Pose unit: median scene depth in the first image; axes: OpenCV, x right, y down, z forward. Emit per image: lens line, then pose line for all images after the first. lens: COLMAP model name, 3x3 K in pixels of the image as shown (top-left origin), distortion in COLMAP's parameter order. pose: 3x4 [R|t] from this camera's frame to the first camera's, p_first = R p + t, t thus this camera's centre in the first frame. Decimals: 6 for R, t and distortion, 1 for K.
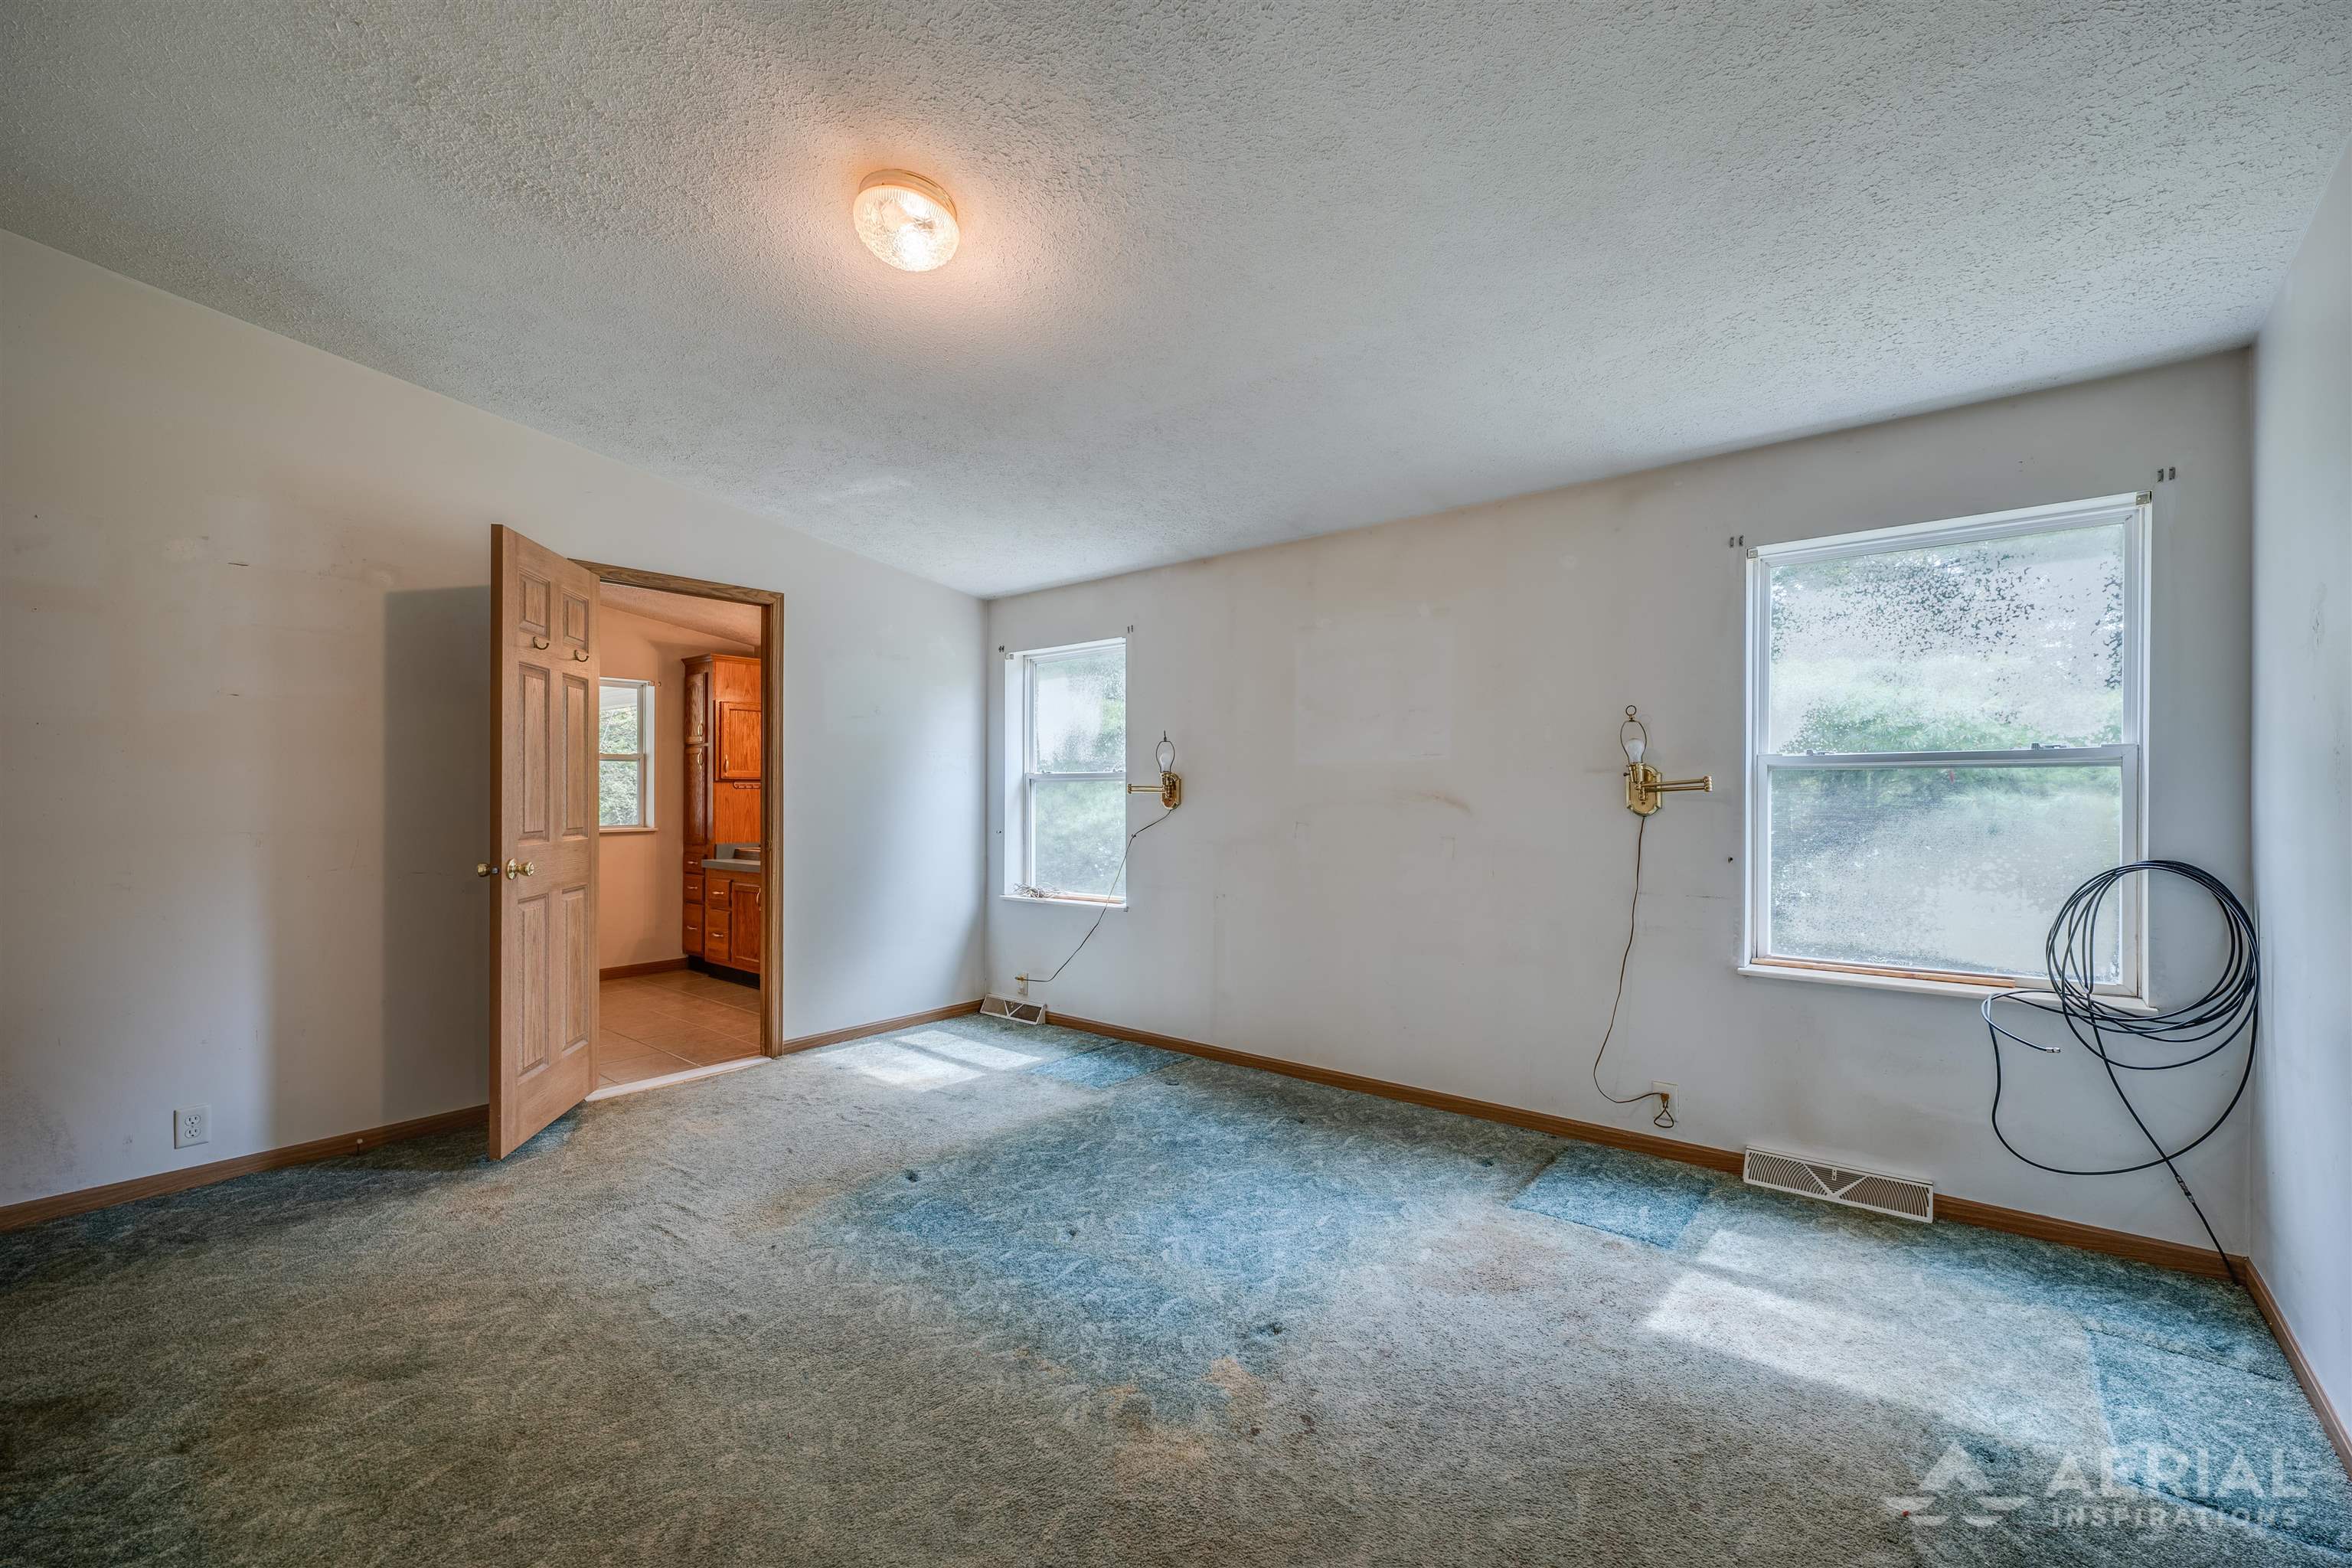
lens RADIAL K [[958.5, 0, 1184.1], [0, 958.5, 788.6], [0, 0, 1]] dist [0.001775, 0.000092]
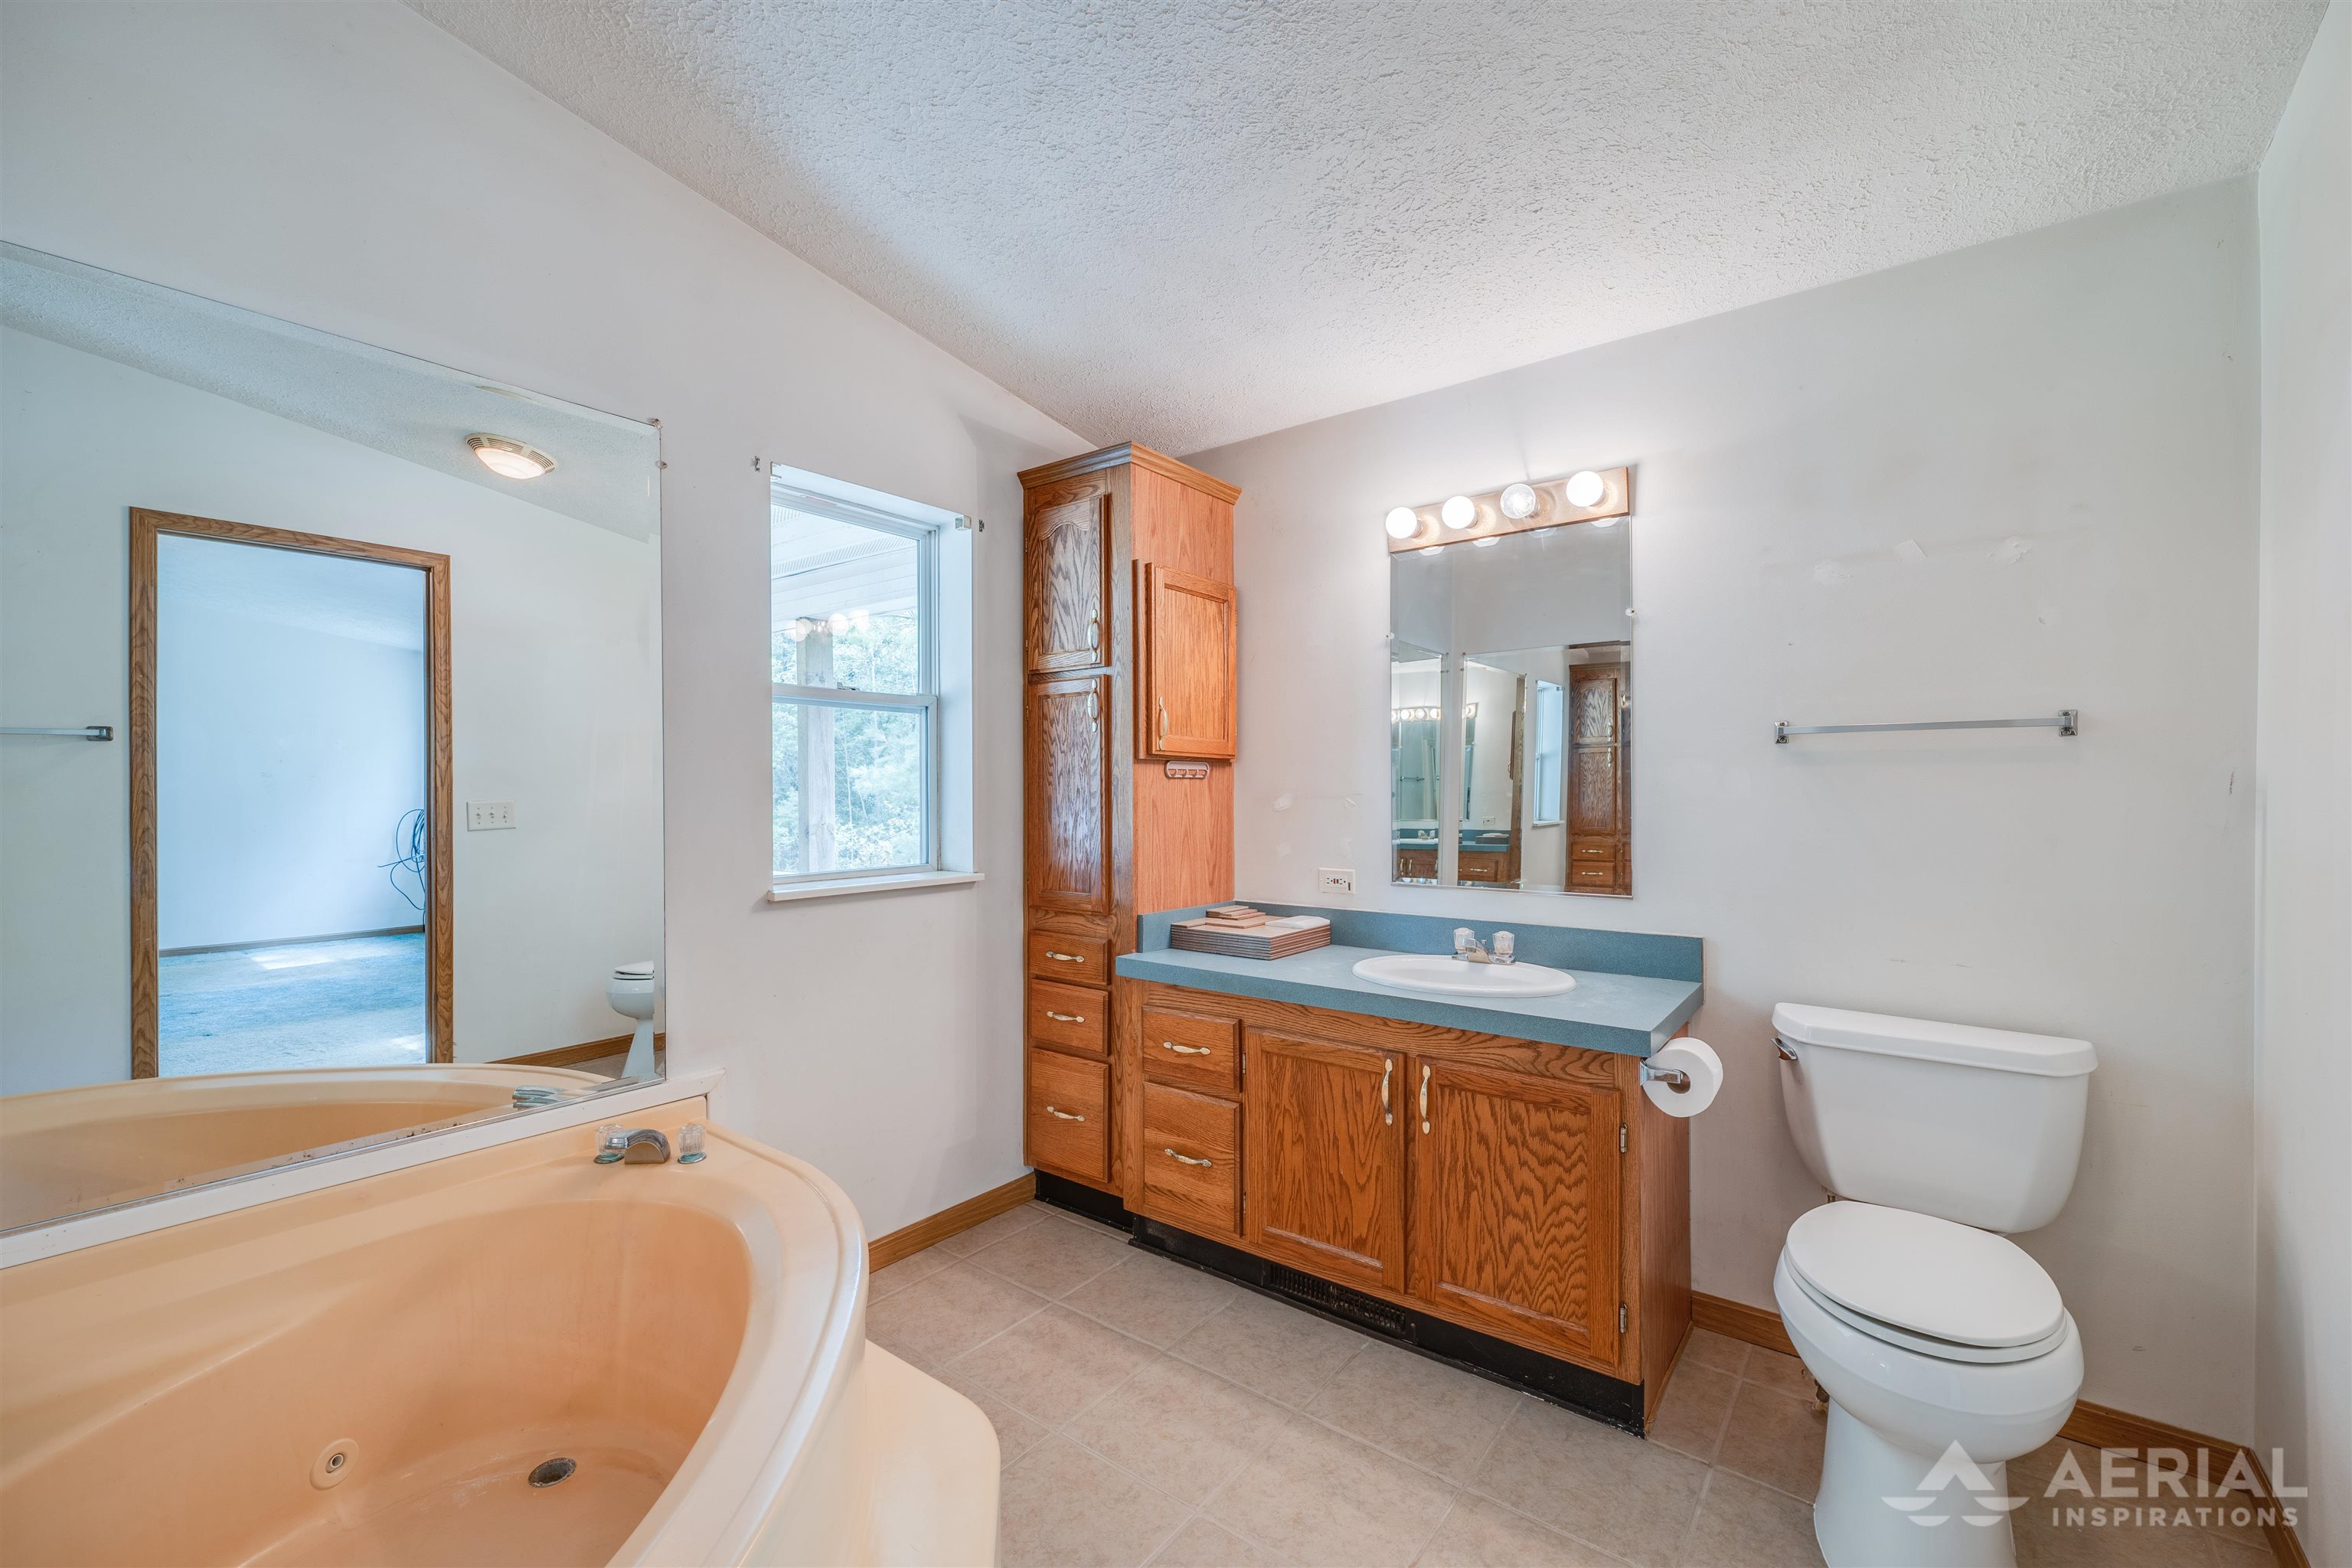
lens RADIAL K [[958.5, 0, 1177.7], [0, 958.5, 800.1], [0, 0, 1]] dist [0.001775, 0.000092]
pose [[0.999357, -0.003076, 0.035712, -0.474390], [0.002641, 0.999922, 0.012241, 0.004206], [-0.035747, -0.012138, 0.999287, 0.580309]]
